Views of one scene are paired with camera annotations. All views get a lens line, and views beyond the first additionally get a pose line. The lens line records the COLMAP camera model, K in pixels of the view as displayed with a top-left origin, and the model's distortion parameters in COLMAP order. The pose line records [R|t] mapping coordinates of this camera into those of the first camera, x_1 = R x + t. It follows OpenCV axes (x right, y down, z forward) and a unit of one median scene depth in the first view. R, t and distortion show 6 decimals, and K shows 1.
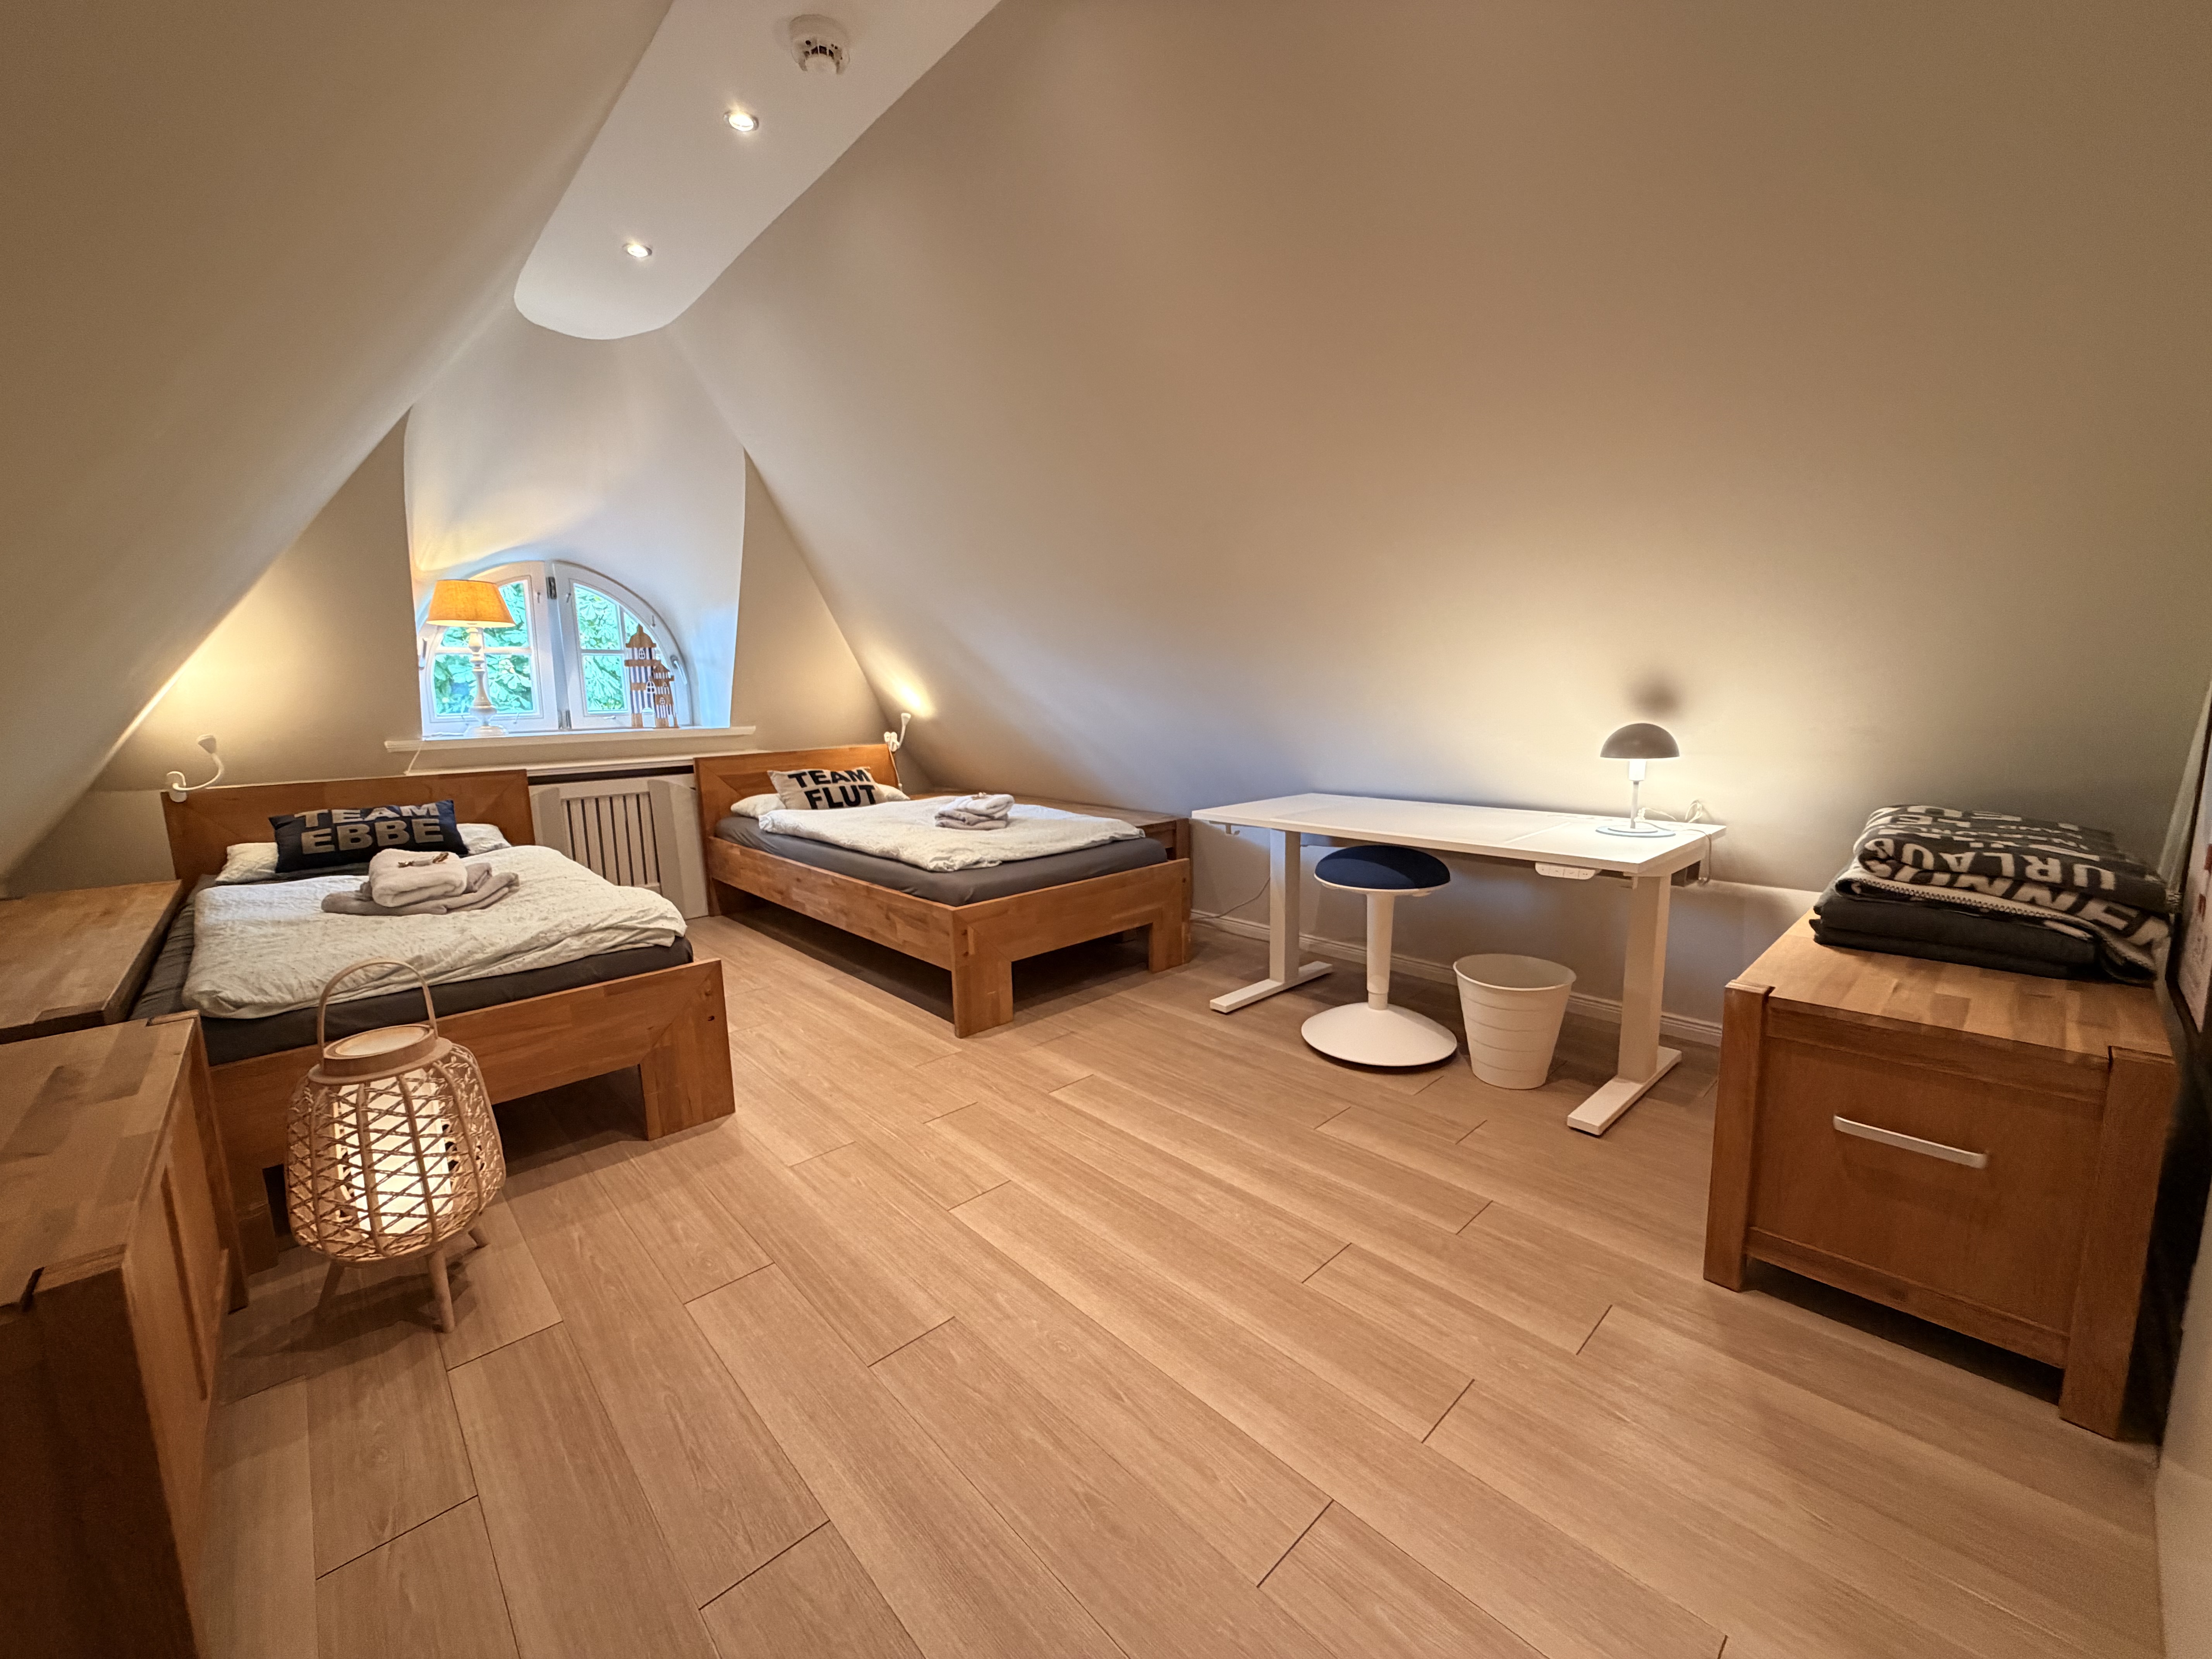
lens RADIAL K [[881.9, 0, 1101.1], [0, 881.9, 831.1], [0, 0, 1]] dist [-0.000918, -0.000040]
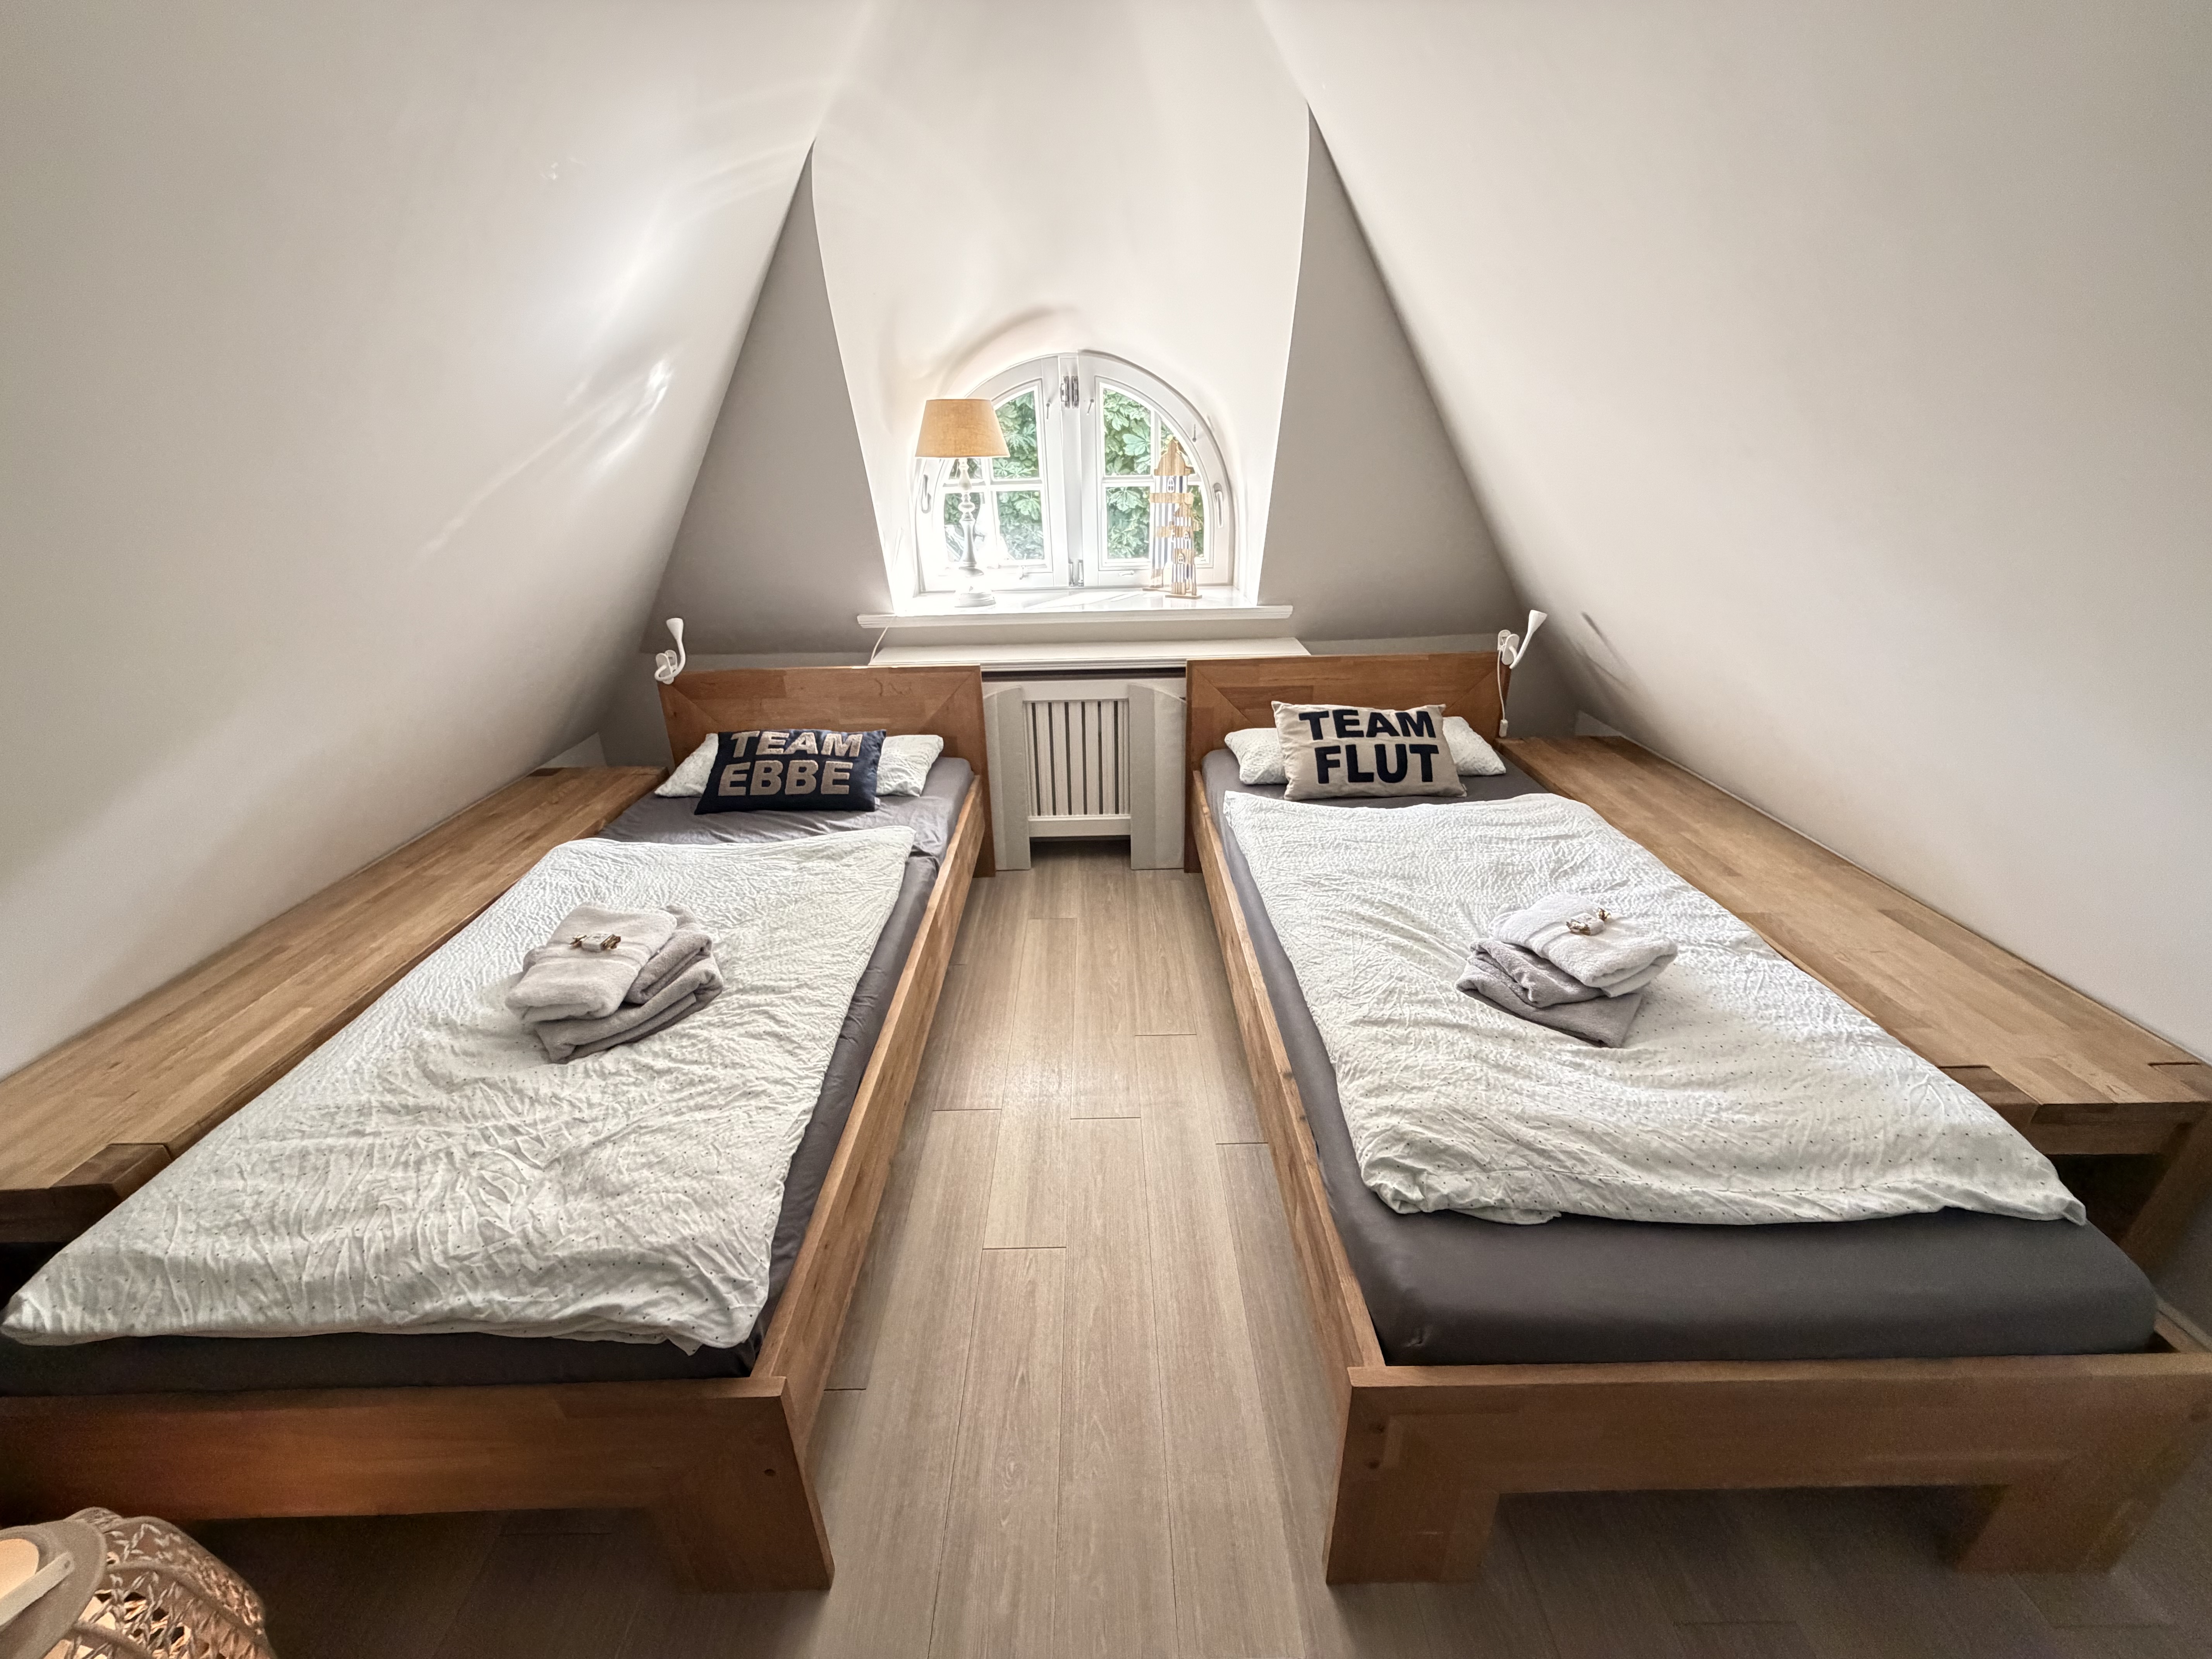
lens RADIAL K [[881.9, 0, 1094.2], [0, 881.9, 823.3], [0, 0, 1]] dist [-0.000918, -0.000040]
pose [[0.731333, 0.275598, -0.623858, -0.047952], [-0.097615, 0.947599, 0.304183, -0.164980], [0.674999, -0.161561, 0.719913, 0.431891]]
